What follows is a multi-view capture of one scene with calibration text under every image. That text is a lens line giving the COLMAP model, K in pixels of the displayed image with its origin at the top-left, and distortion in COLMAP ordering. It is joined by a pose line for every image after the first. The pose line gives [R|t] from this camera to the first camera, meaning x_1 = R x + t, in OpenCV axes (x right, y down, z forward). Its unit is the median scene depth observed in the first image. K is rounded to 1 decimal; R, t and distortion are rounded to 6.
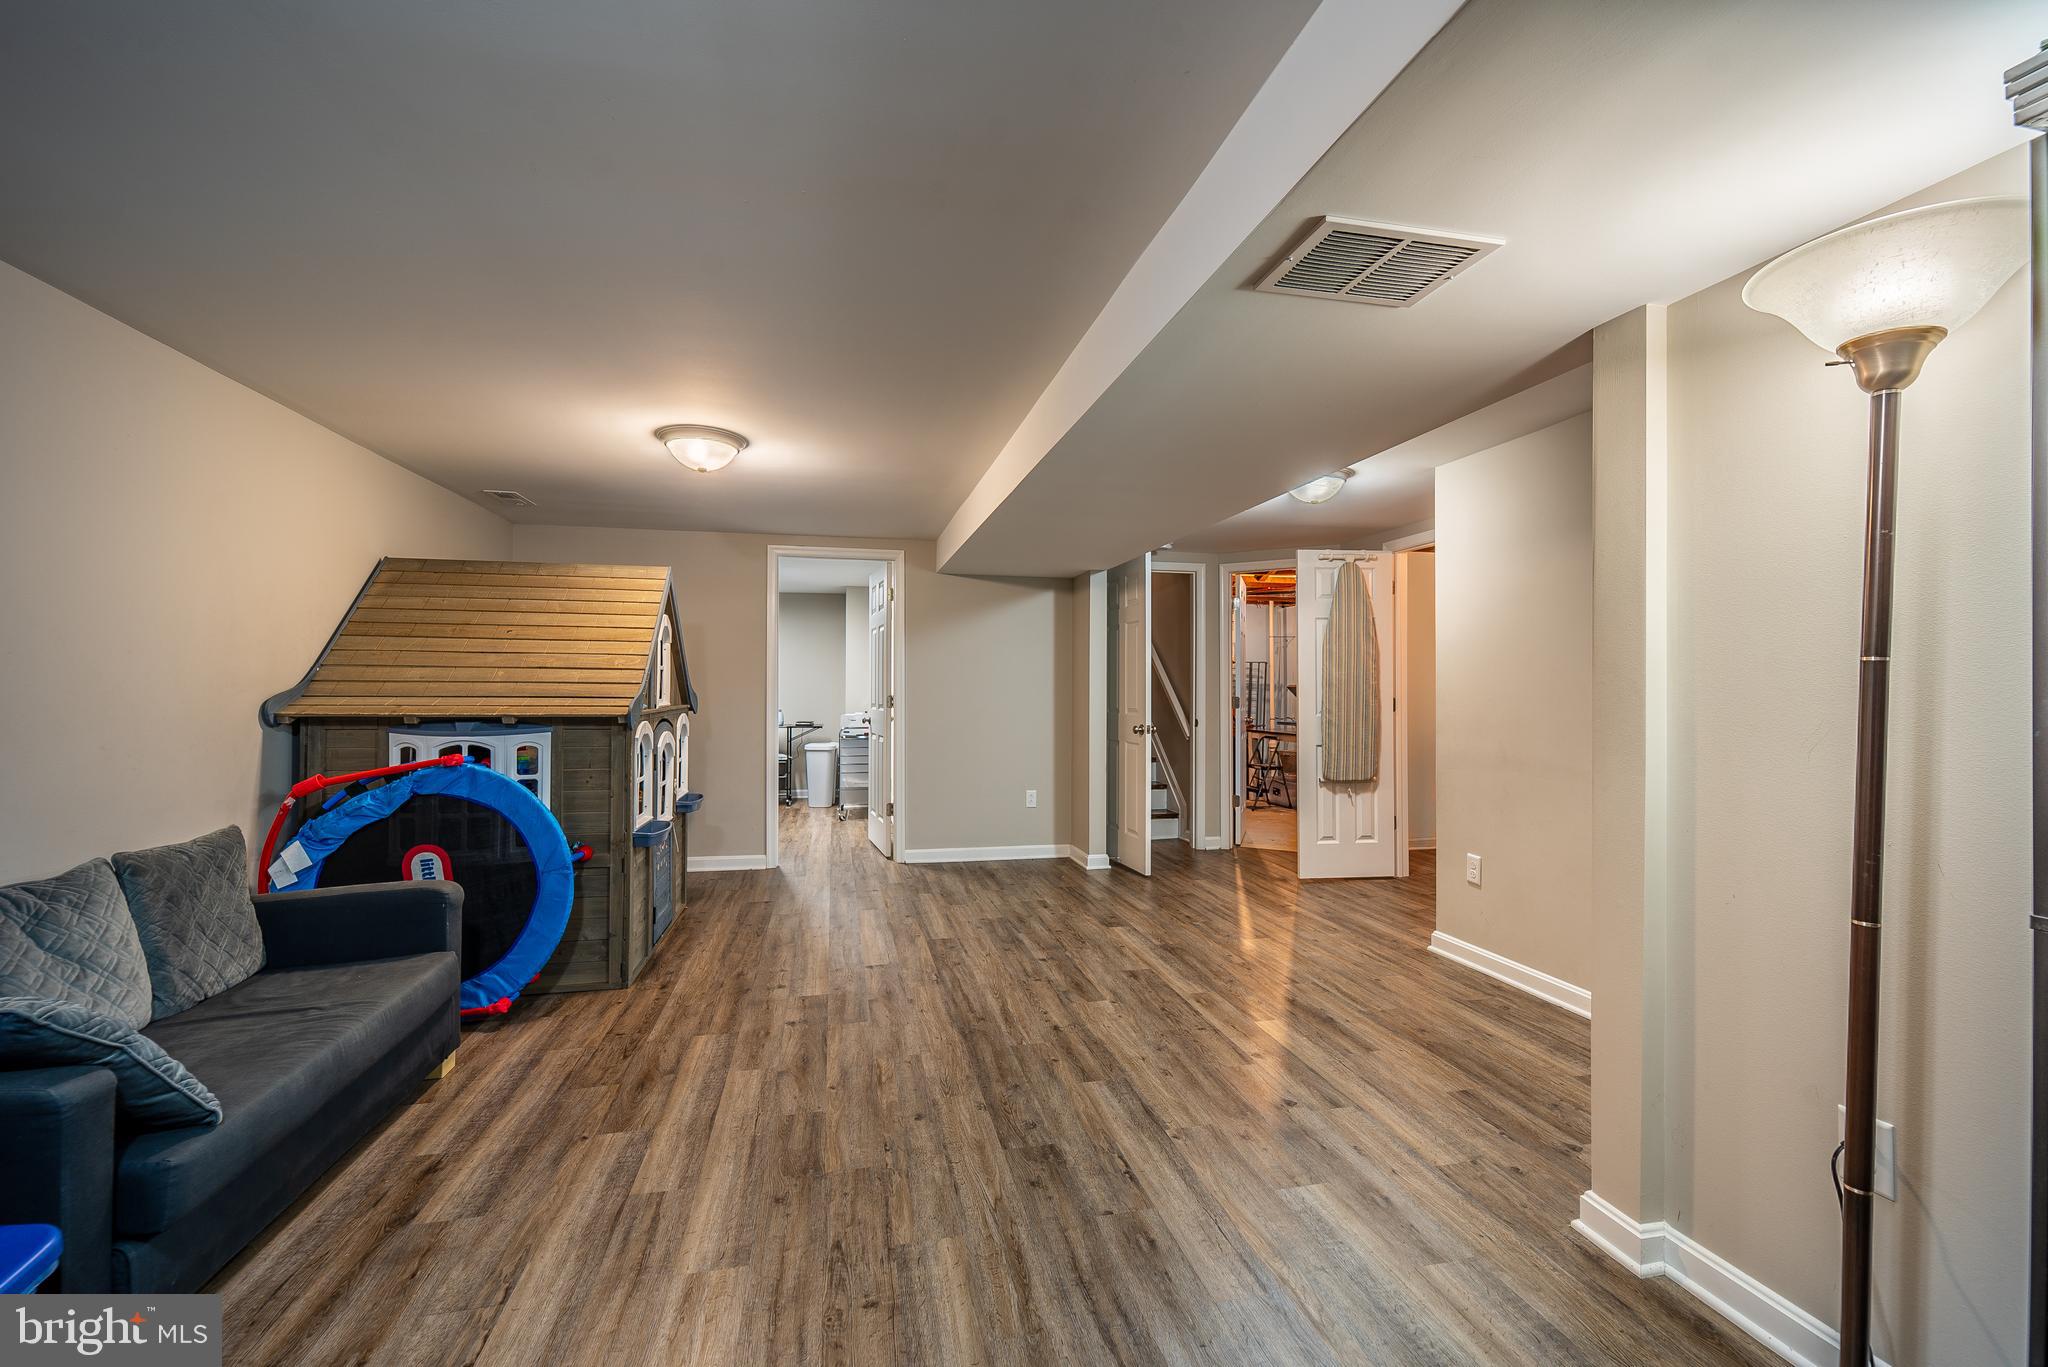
lens RADIAL K [[842.6, 0, 1024.0], [0, 842.6, 683.5], [0, 0, 1]] dist [0.007596, -0.004154]
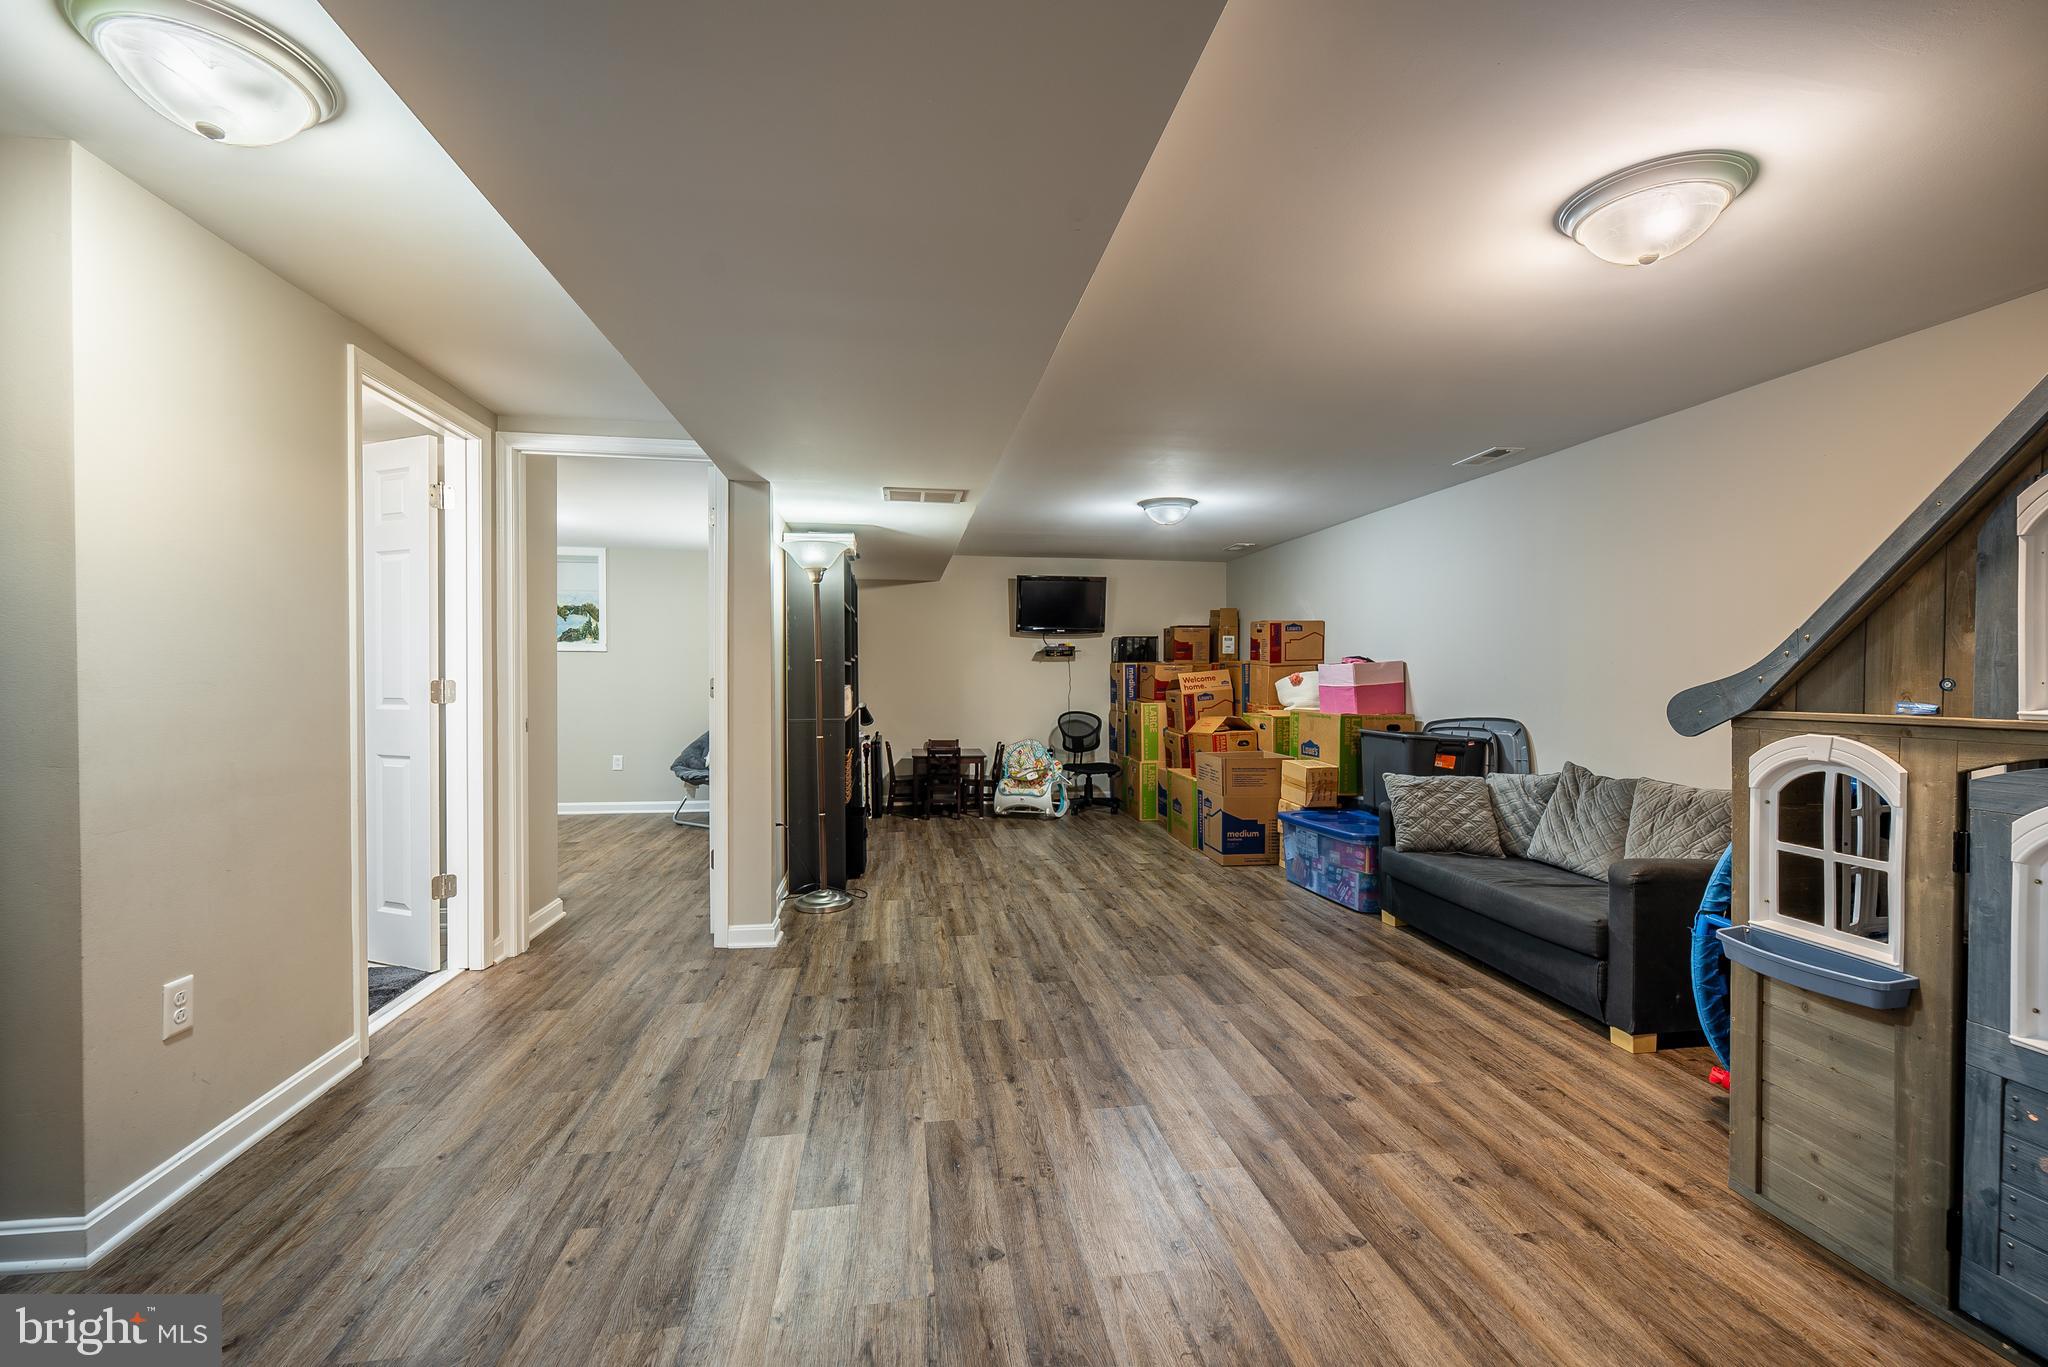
lens RADIAL K [[842.6, 0, 1024.0], [0, 842.6, 683.5], [0, 0, 1]] dist [0.007596, -0.004154]
pose [[-0.997402, -0.005217, 0.071845, -0.034716], [-0.004821, 0.999972, 0.005671, 0.019650], [-0.071872, 0.005310, -0.997400, 2.007060]]
